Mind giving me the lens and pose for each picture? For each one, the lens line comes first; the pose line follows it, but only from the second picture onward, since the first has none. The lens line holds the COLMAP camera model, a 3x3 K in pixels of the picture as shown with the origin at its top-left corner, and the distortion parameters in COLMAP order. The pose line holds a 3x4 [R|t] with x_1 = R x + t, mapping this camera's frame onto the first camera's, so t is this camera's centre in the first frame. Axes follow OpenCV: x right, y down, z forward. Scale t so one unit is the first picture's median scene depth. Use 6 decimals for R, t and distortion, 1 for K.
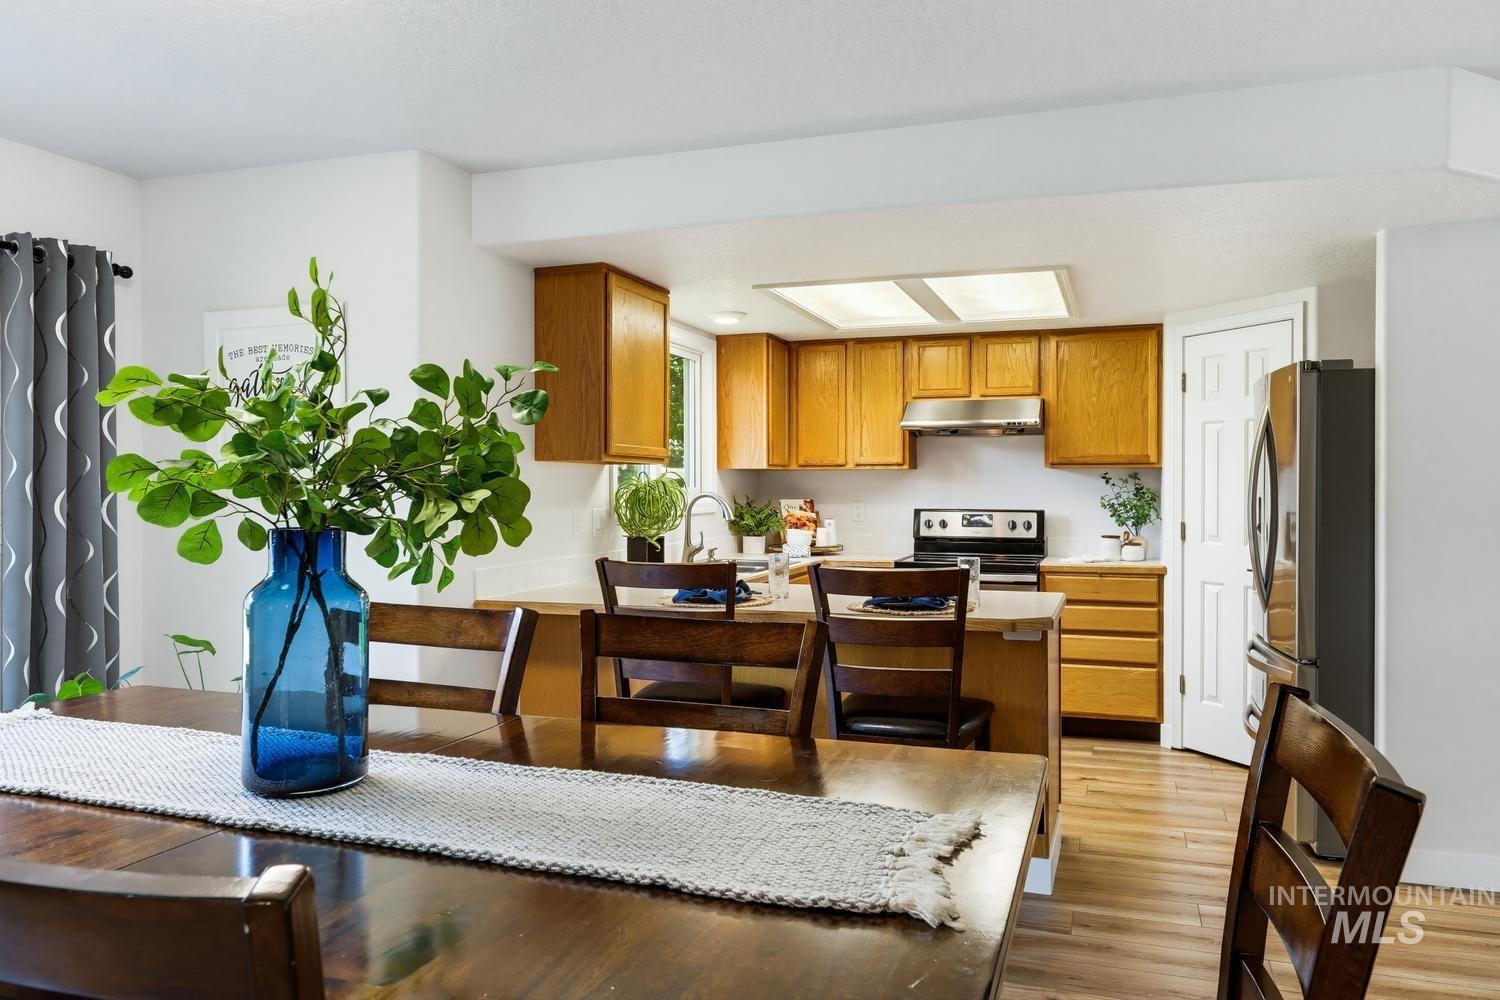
lens RADIAL K [[1052.3, 0, 780.5], [0, 1052.3, 495.9], [0, 0, 1]] dist [0.003873, -0.001549]
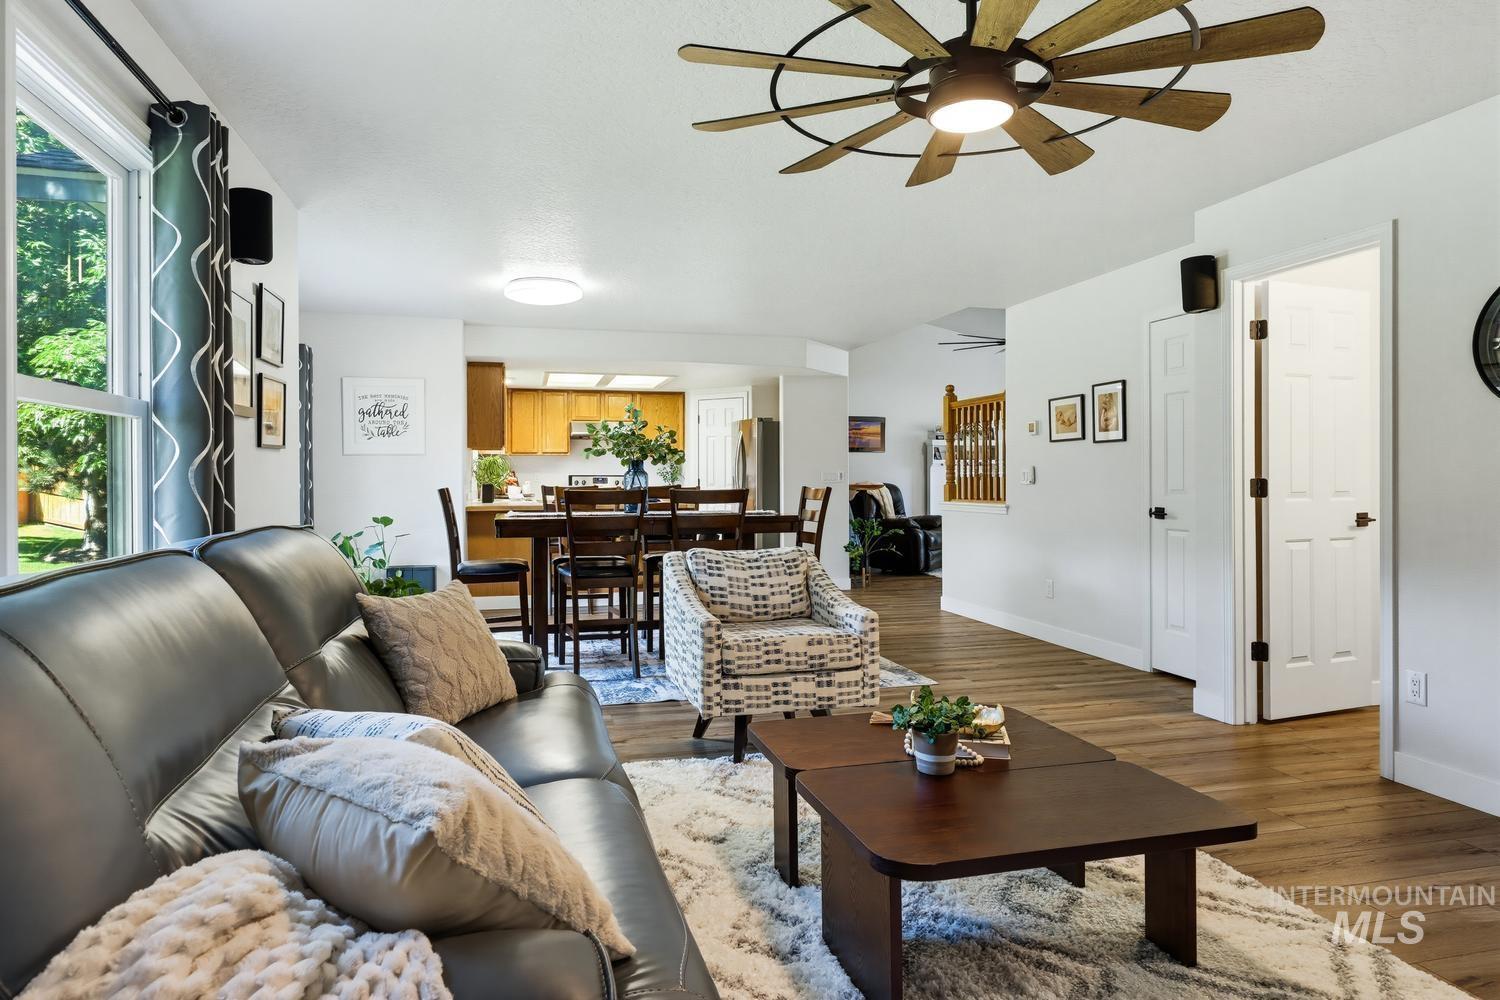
lens RADIAL K [[882.3, 0, 746.1], [0, 882.3, 494.5], [0, 0, 1]] dist [0.000116, -0.000468]
pose [[0.833928, -0.009129, 0.551798, -0.577142], [0.008346, 0.999957, 0.003930, 0.049969], [-0.551811, 0.001328, 0.833968, -0.666507]]
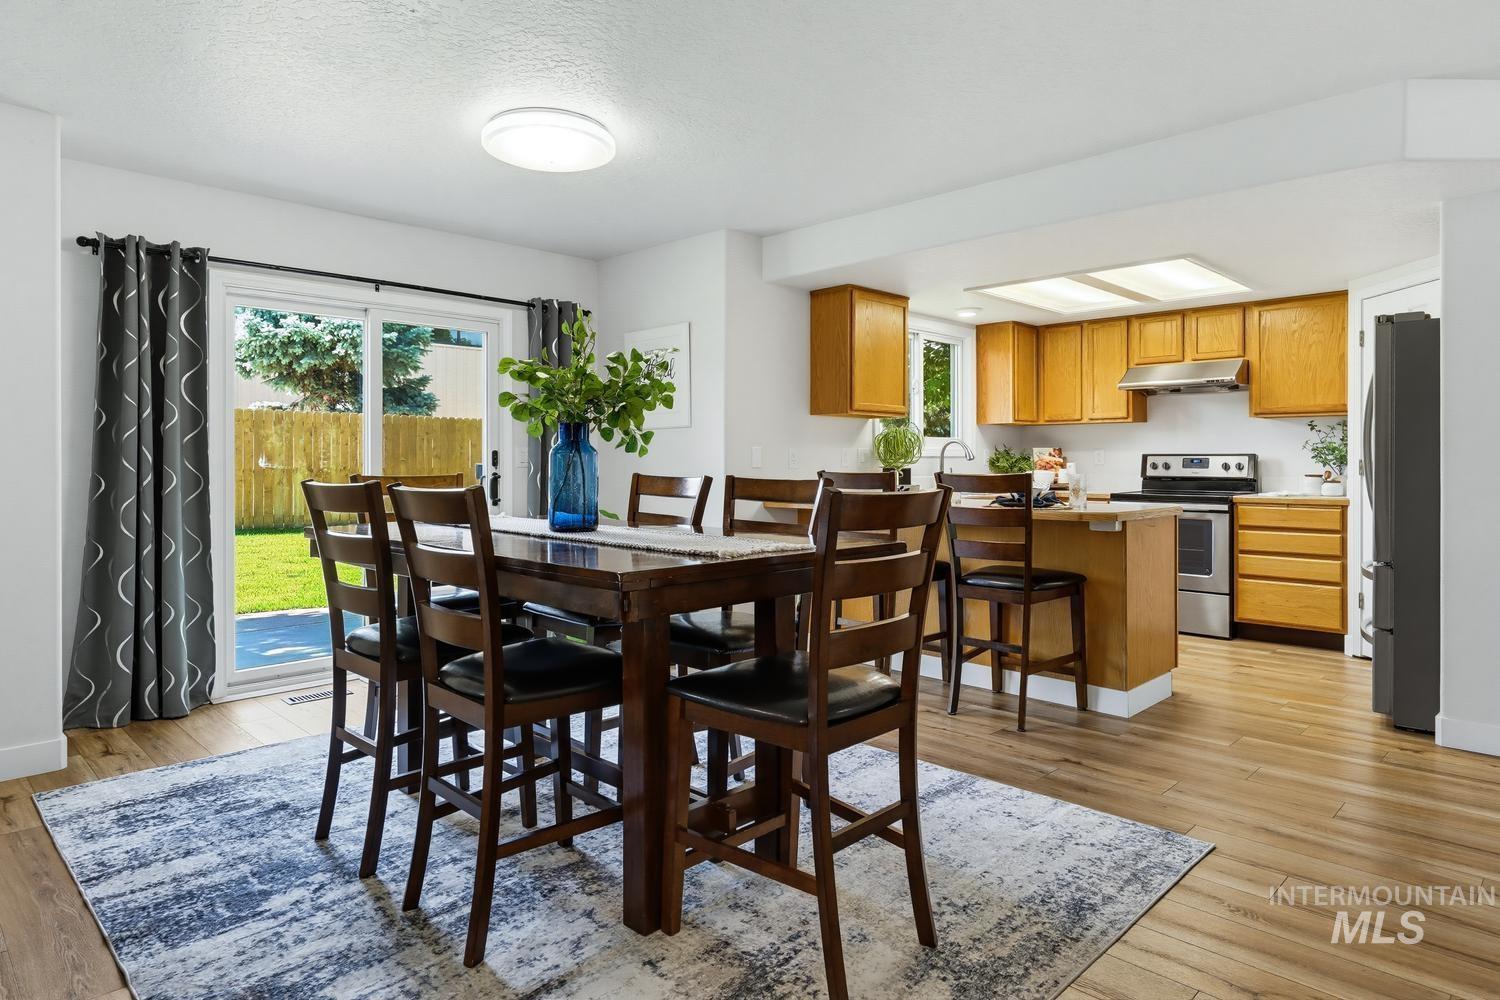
lens RADIAL K [[876.4, 0, 754.2], [0, 876.4, 462.4], [0, 0, 1]] dist [0.001518, -0.000099]
pose [[0.898748, 0.000312, -0.438466, 0.185151], [-0.002253, 0.999990, -0.003906, 0.029790], [0.438461, 0.004498, 0.898739, -0.140385]]
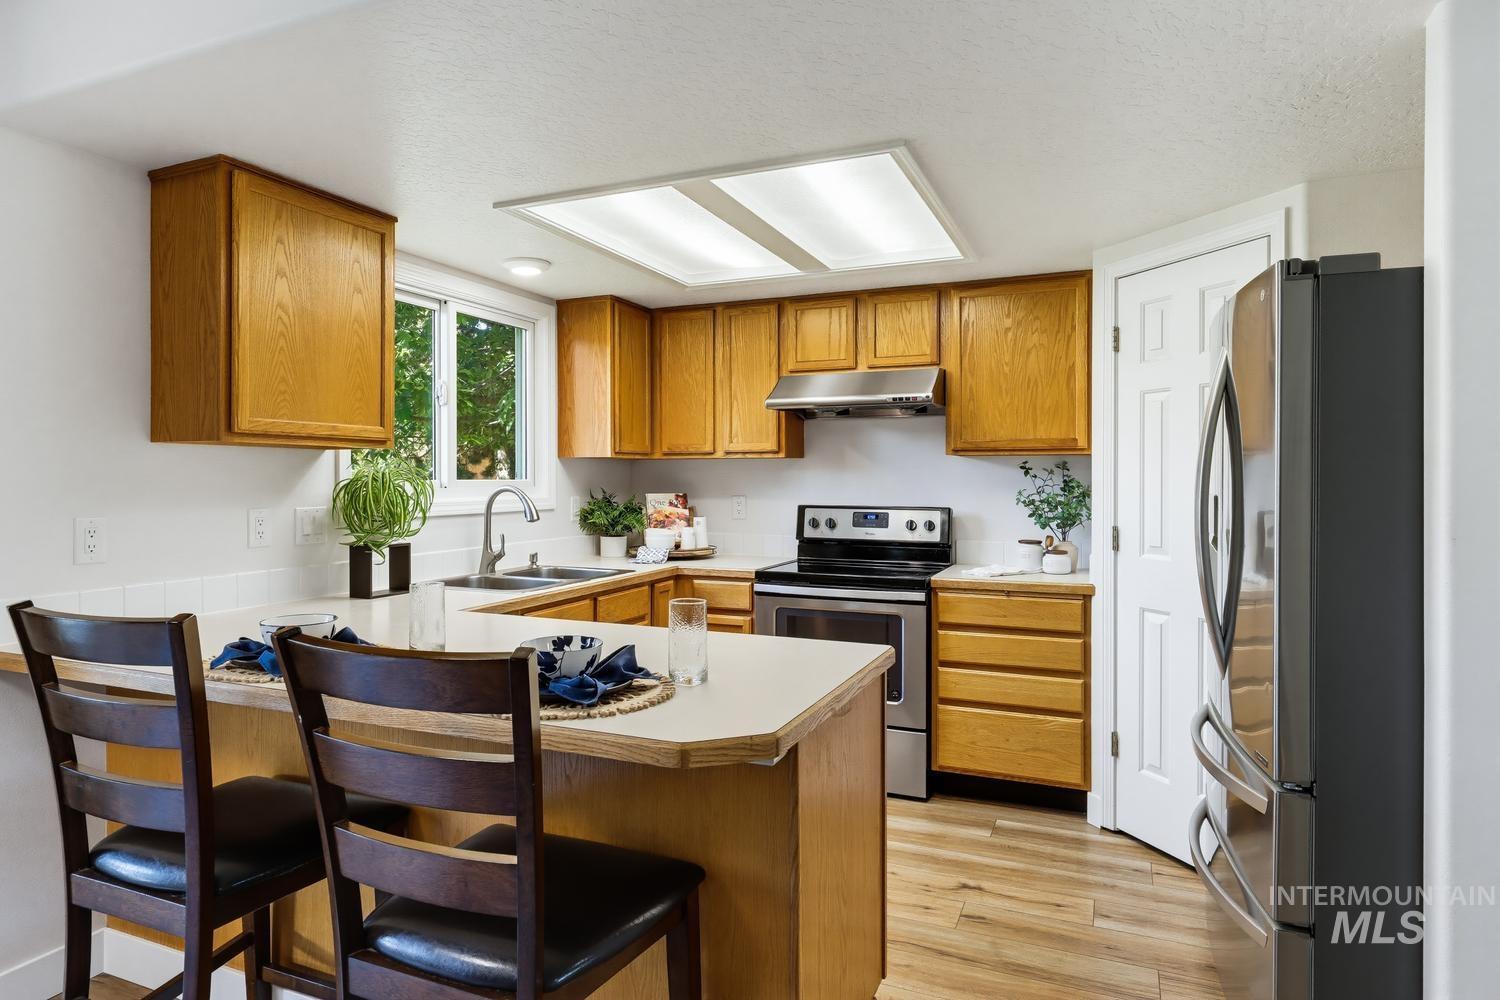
lens RADIAL K [[893.8, 0, 735.1], [0, 893.8, 480.8], [0, 0, 1]] dist [0.000089, 0.000820]
pose [[0.996204, 0.000739, -0.087049, 0.152258], [-0.001282, 0.999980, -0.006187, -0.002931], [0.087043, 0.006275, 0.996185, 0.311178]]
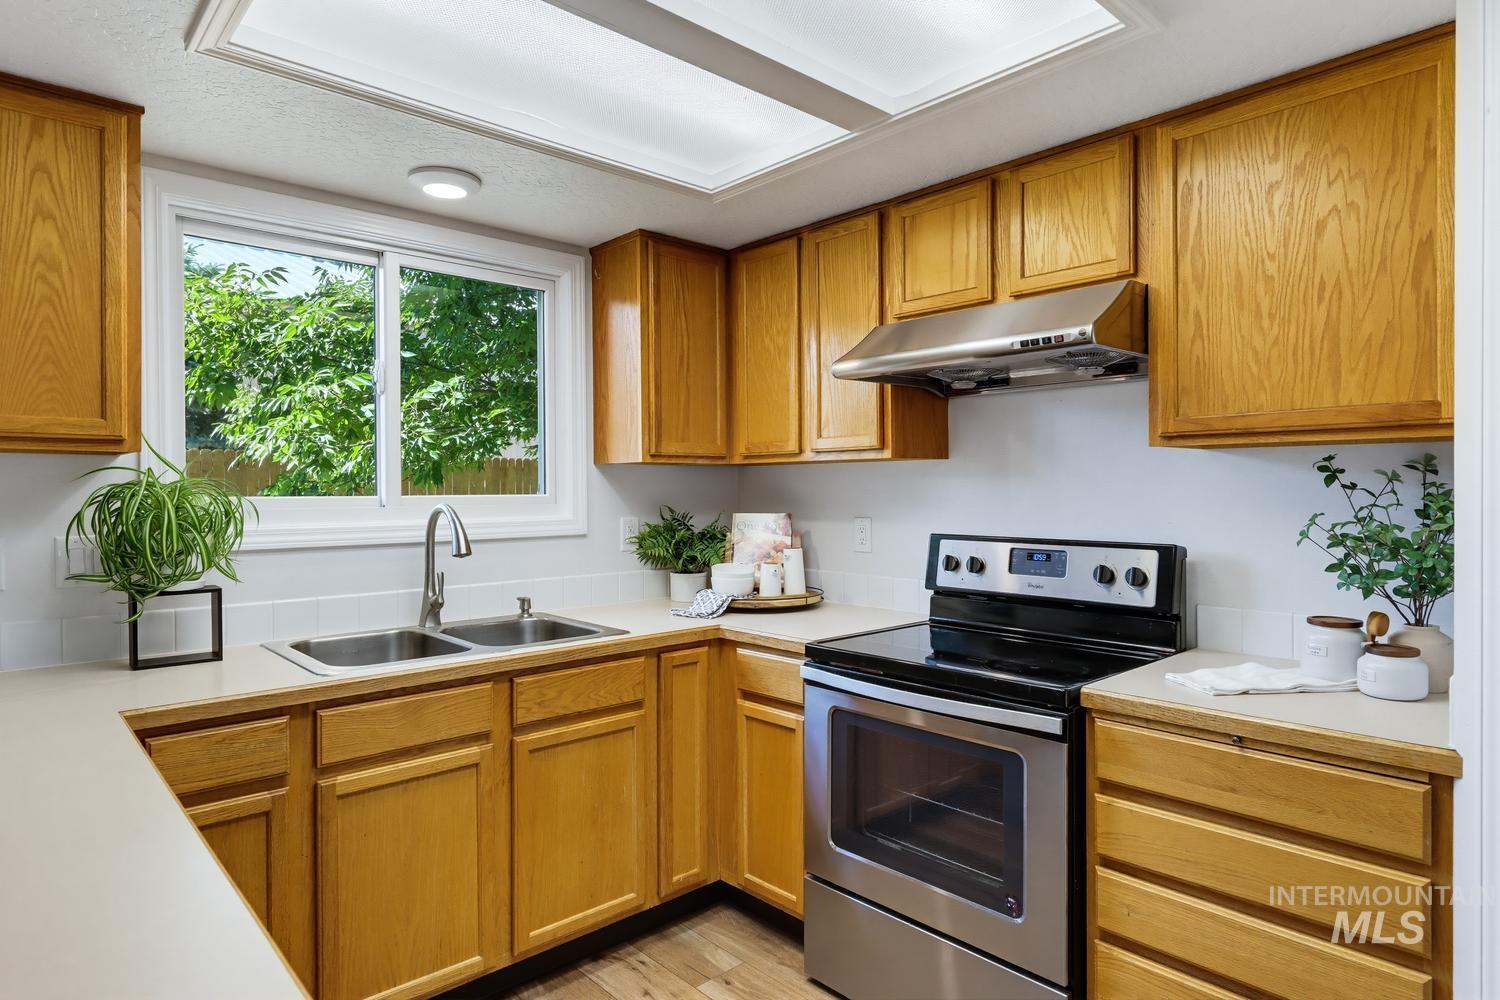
lens RADIAL K [[882.3, 0, 746.1], [0, 882.3, 494.5], [0, 0, 1]] dist [0.000116, -0.000468]
pose [[0.878500, -0.000836, -0.477742, 0.281809], [-0.000316, 0.999997, -0.002331, -0.007022], [0.477743, 0.002199, 0.878497, 0.620010]]
